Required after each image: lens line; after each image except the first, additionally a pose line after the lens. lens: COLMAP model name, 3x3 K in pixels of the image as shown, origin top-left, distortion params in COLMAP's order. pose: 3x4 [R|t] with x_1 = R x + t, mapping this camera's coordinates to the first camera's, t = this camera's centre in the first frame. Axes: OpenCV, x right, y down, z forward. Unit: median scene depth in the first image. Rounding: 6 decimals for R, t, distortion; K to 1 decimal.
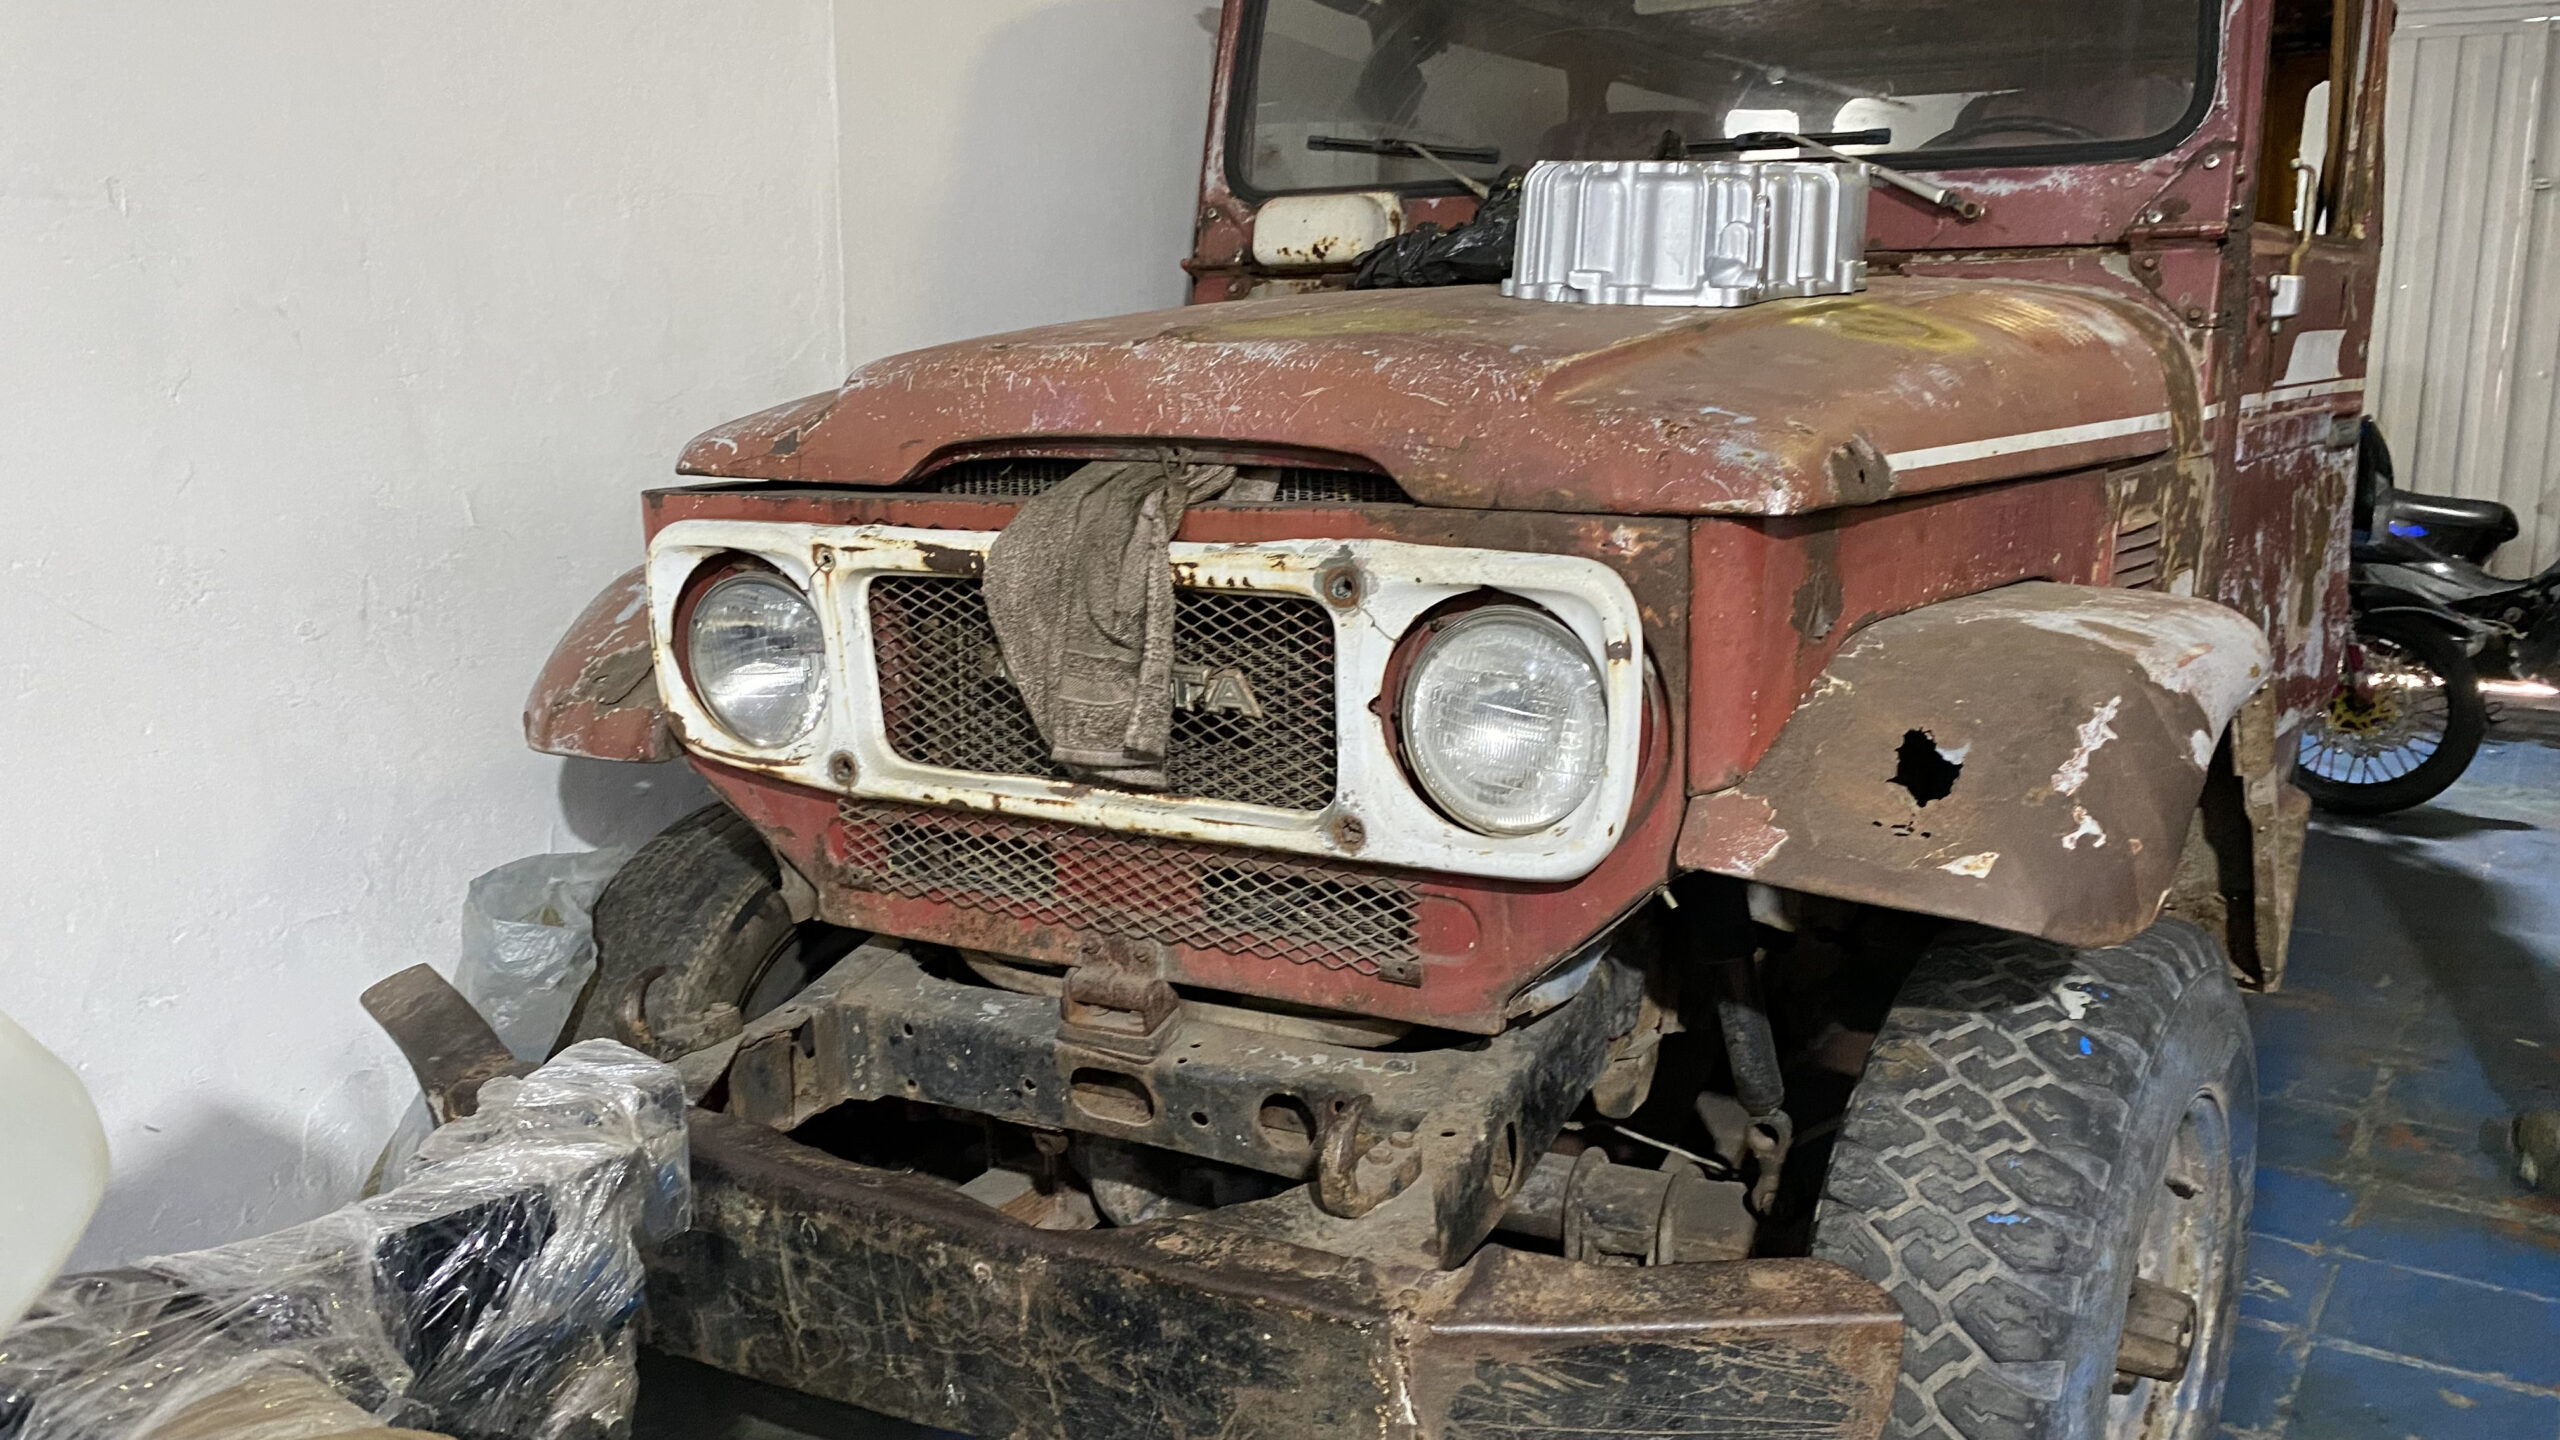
lens RADIAL K [[1885.9, 0, 1280.0], [0, 1885.9, 720.0], [0, 0, 1]] dist [0.064597, -0.081622]
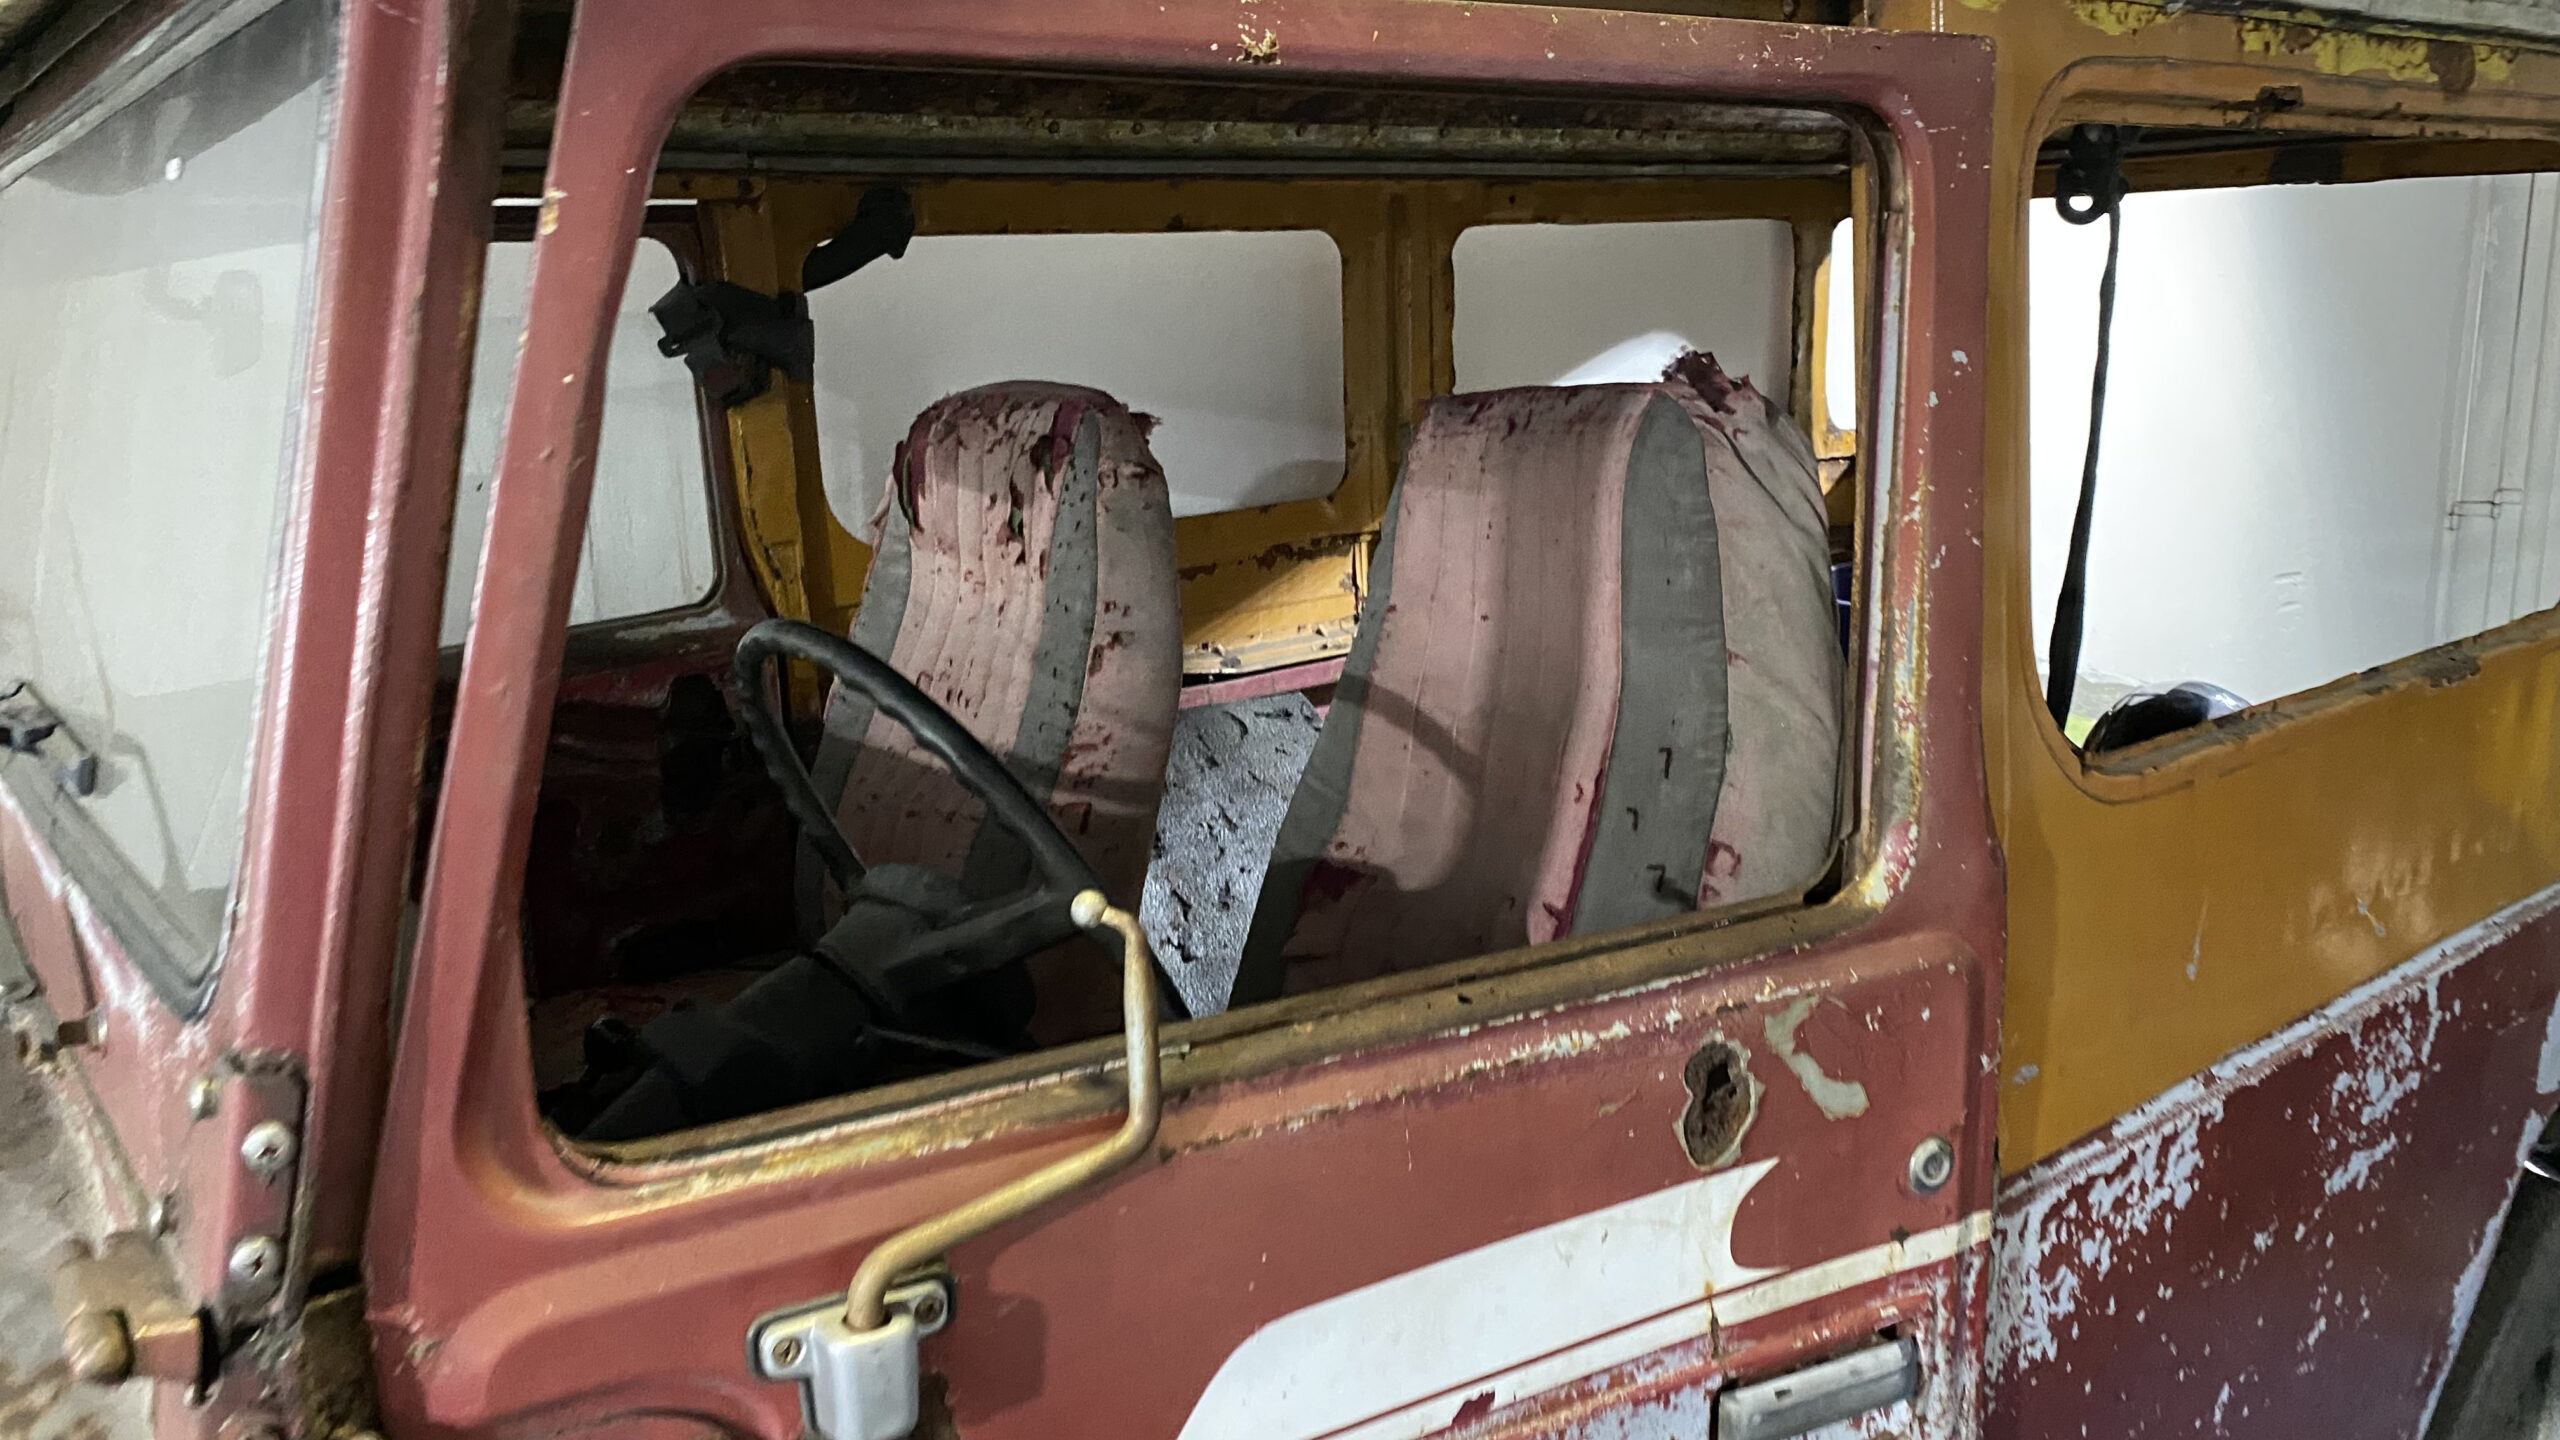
lens RADIAL K [[1885.9, 0, 1280.0], [0, 1885.9, 720.0], [0, 0, 1]] dist [0.064597, -0.081622]
pose [[0.931772, 0.058666, -0.358272, 0.945306], [-0.057168, 0.998255, 0.014782, -0.461682], [0.358514, 0.006708, 0.933500, 0.987379]]
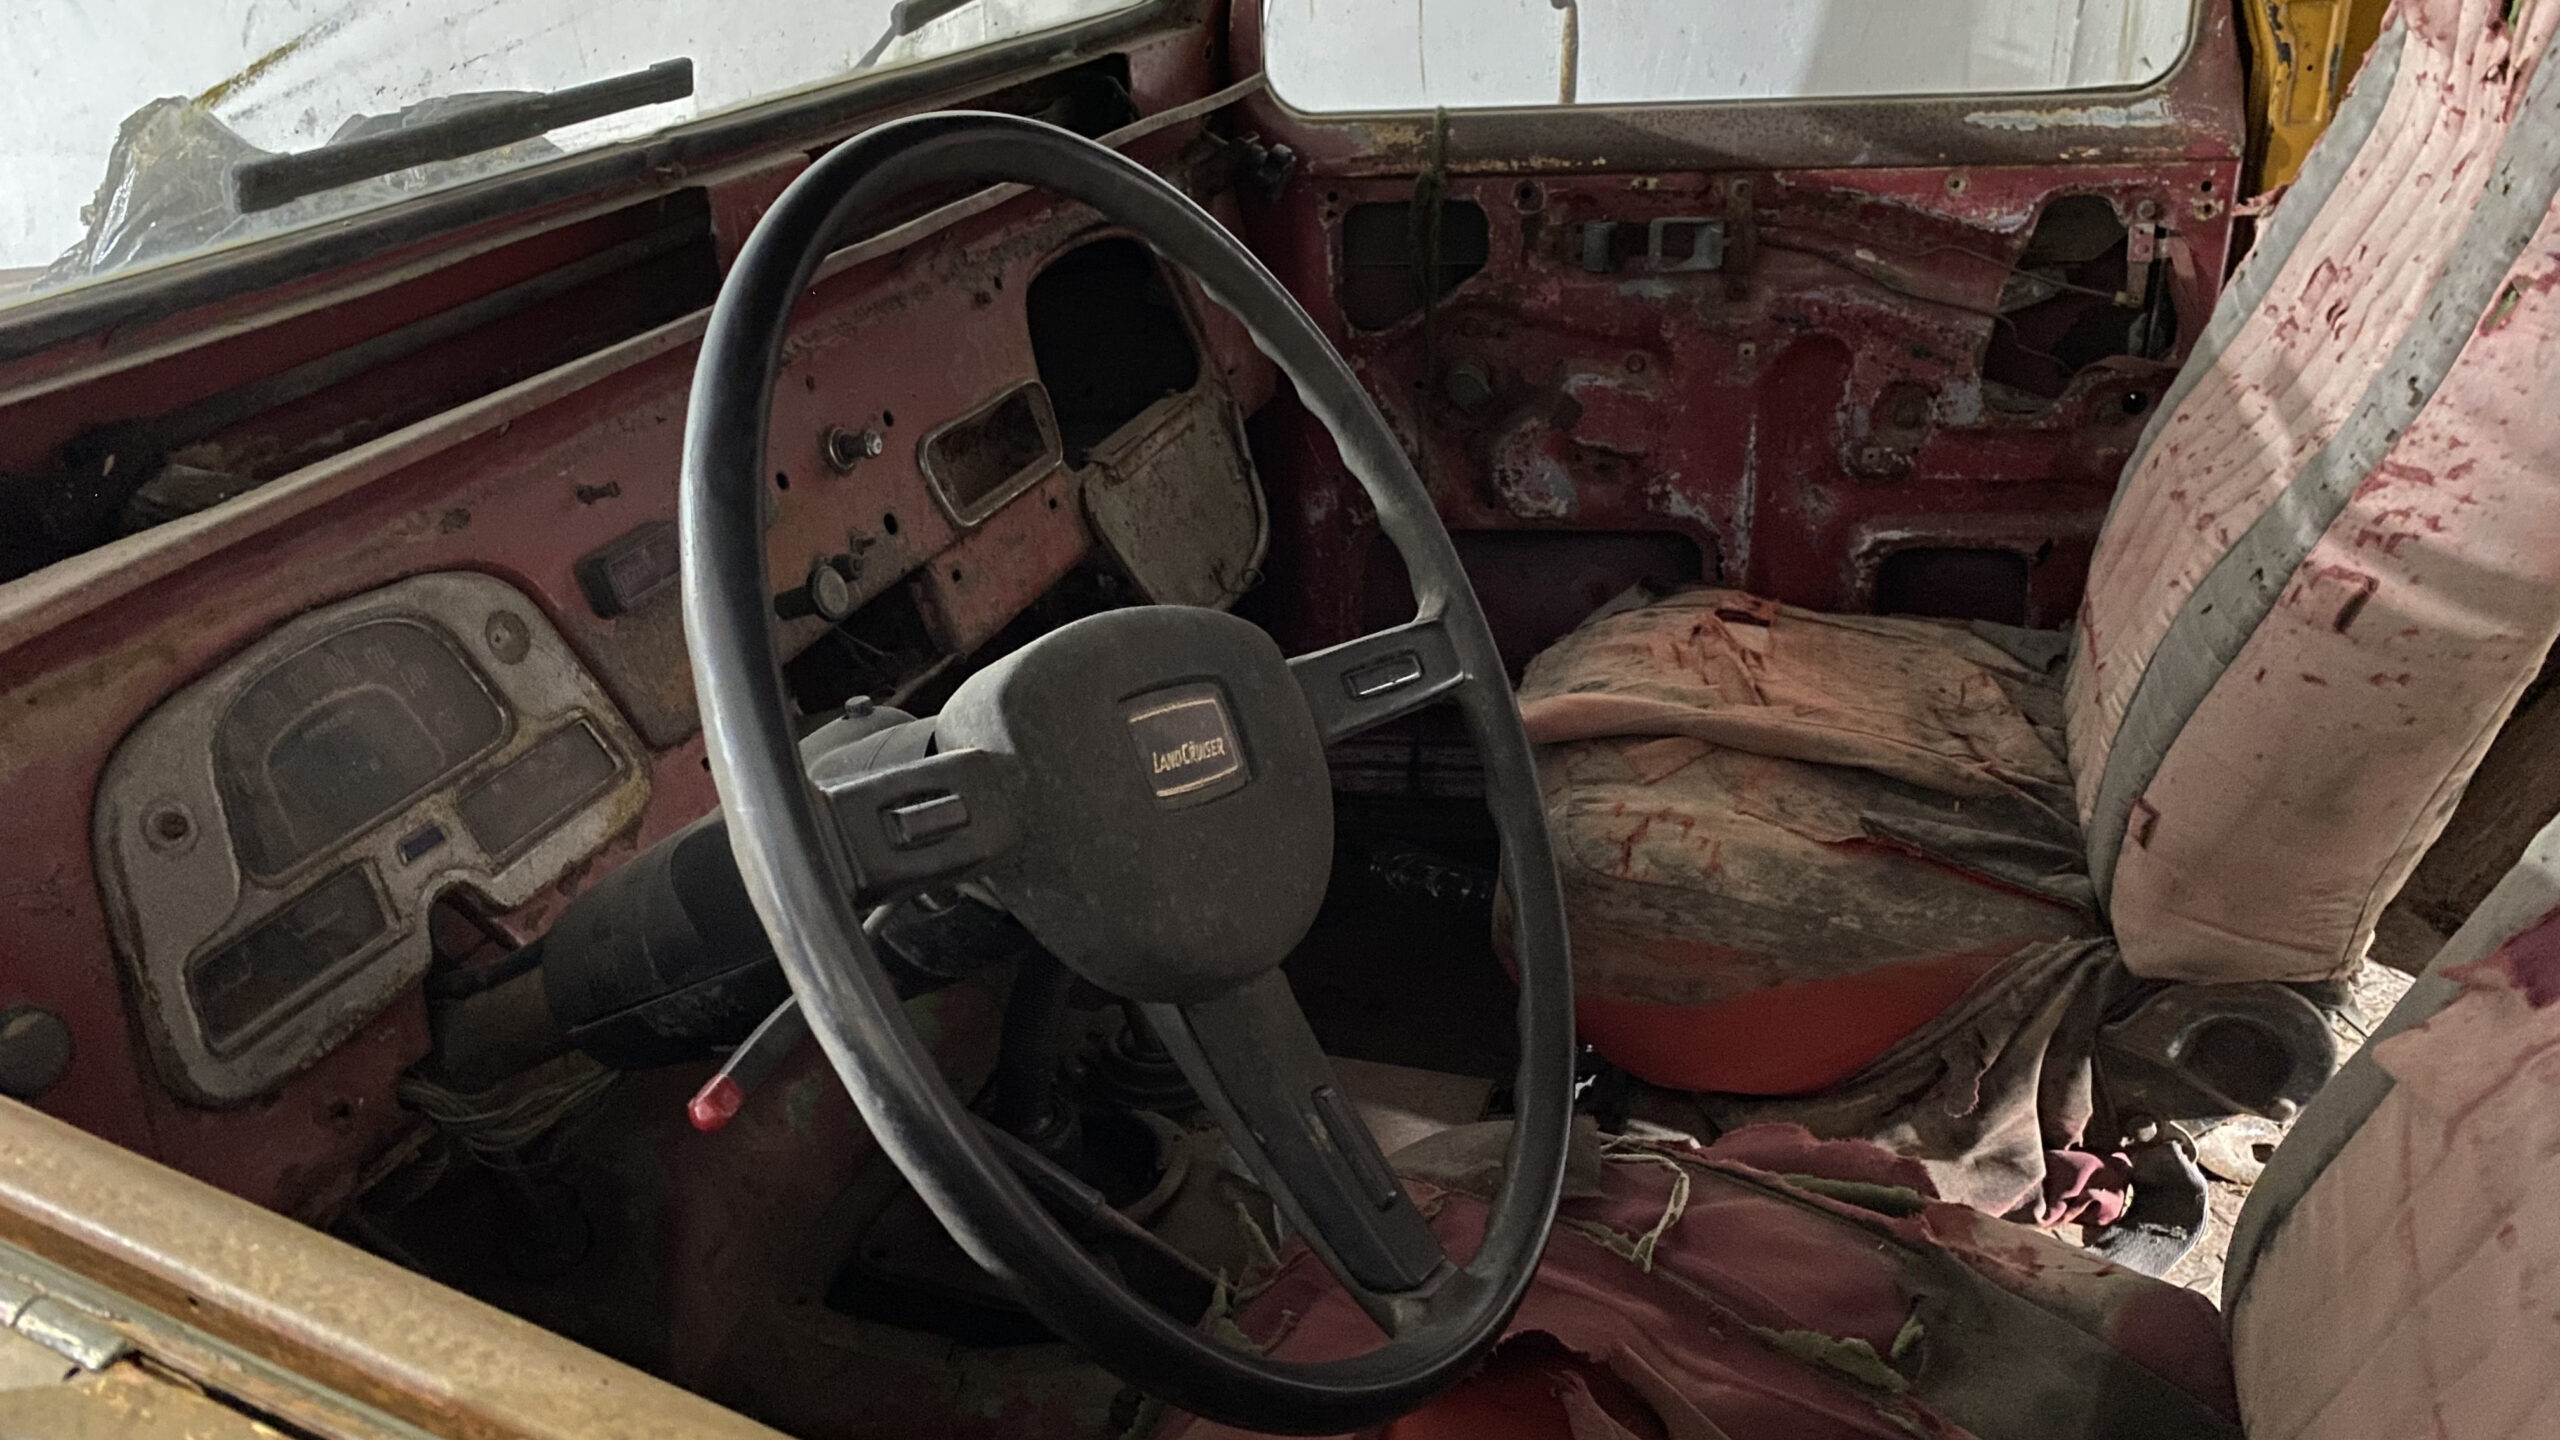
lens RADIAL K [[1920.2, 0, 1280.0], [0, 1920.2, 720.0], [0, 0, 1]] dist [0.005015, 0.001058]
pose [[0.188853, 0.434552, -0.880624, 0.916385], [-0.174626, 0.897330, 0.405346, -0.527267], [0.966354, 0.077229, 0.245348, 1.498310]]
